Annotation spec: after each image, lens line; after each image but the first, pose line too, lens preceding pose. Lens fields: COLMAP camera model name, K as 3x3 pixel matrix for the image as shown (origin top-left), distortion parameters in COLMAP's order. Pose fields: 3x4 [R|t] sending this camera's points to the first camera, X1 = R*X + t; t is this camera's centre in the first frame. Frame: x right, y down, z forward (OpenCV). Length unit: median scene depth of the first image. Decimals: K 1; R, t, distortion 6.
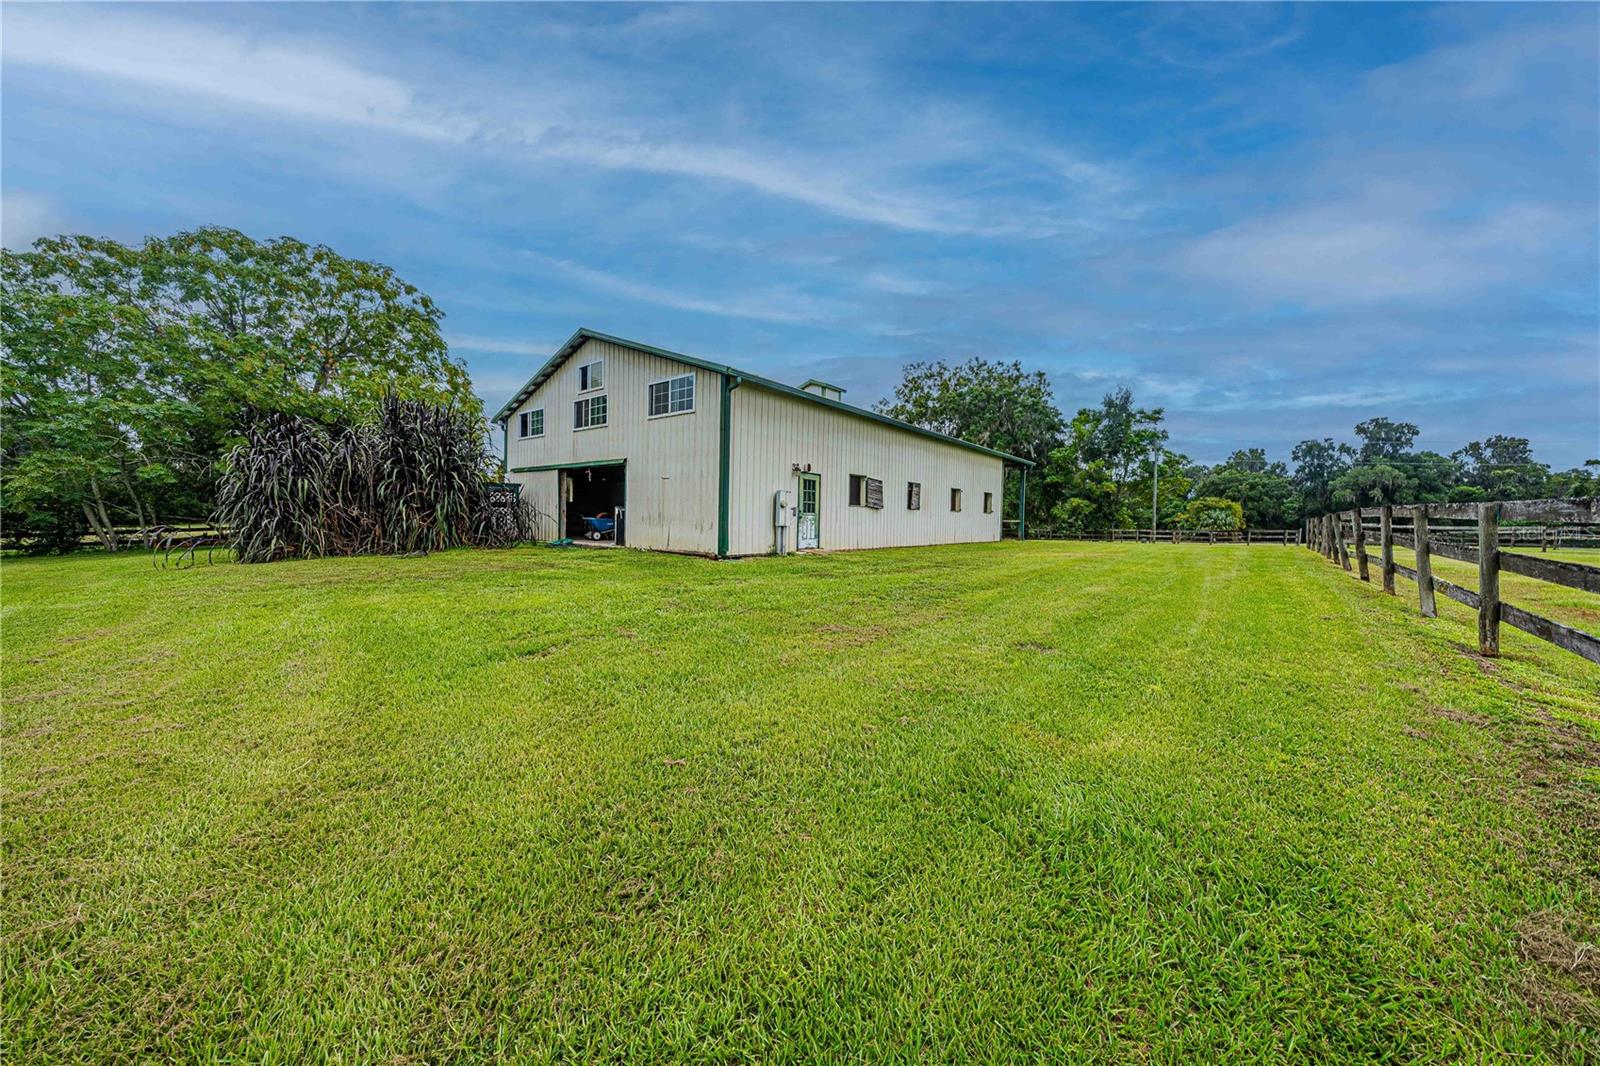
lens RADIAL K [[549.9, 0, 798.8], [0, 549.9, 528.7], [0, 0, 1]] dist [-0.004472, -0.000119]
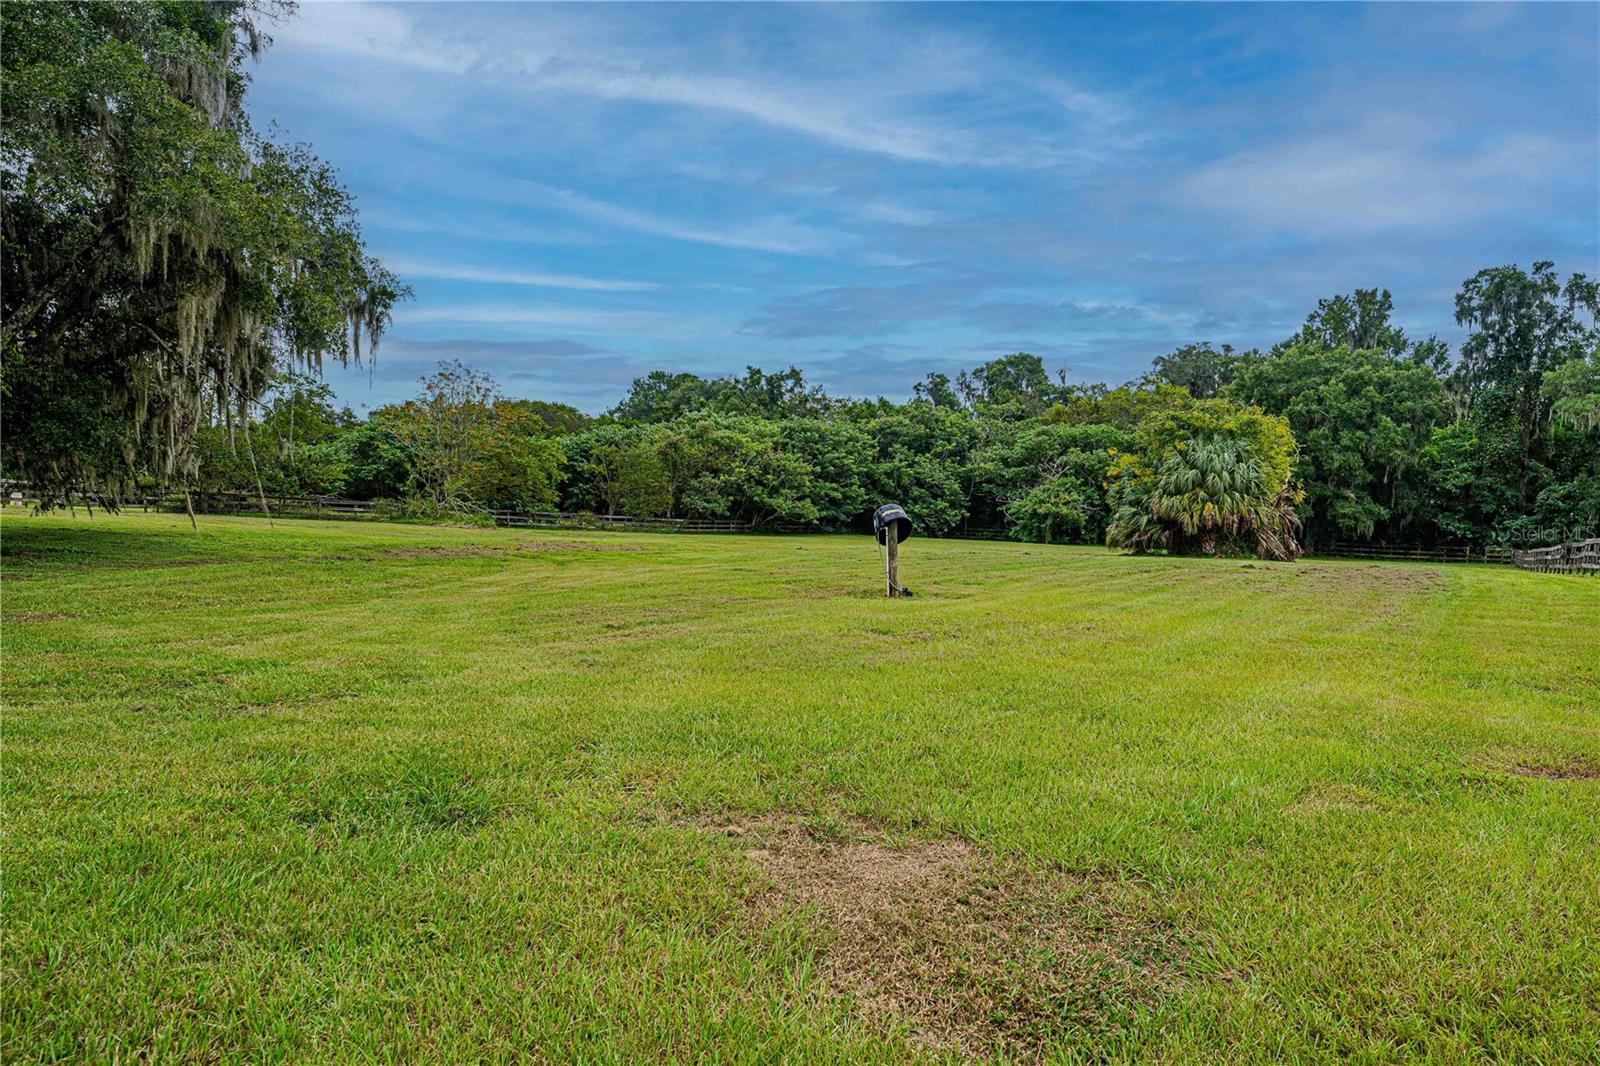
lens RADIAL K [[1080.6, 0, 795.7], [0, 1080.6, 533.5], [0, 0, 1]] dist [0.001453, -0.001658]
pose [[0.985138, 0.004067, 0.171717, 0.342940], [-0.009156, 0.999542, 0.028851, 0.001613], [-0.171521, -0.029994, 0.984724, 0.360133]]
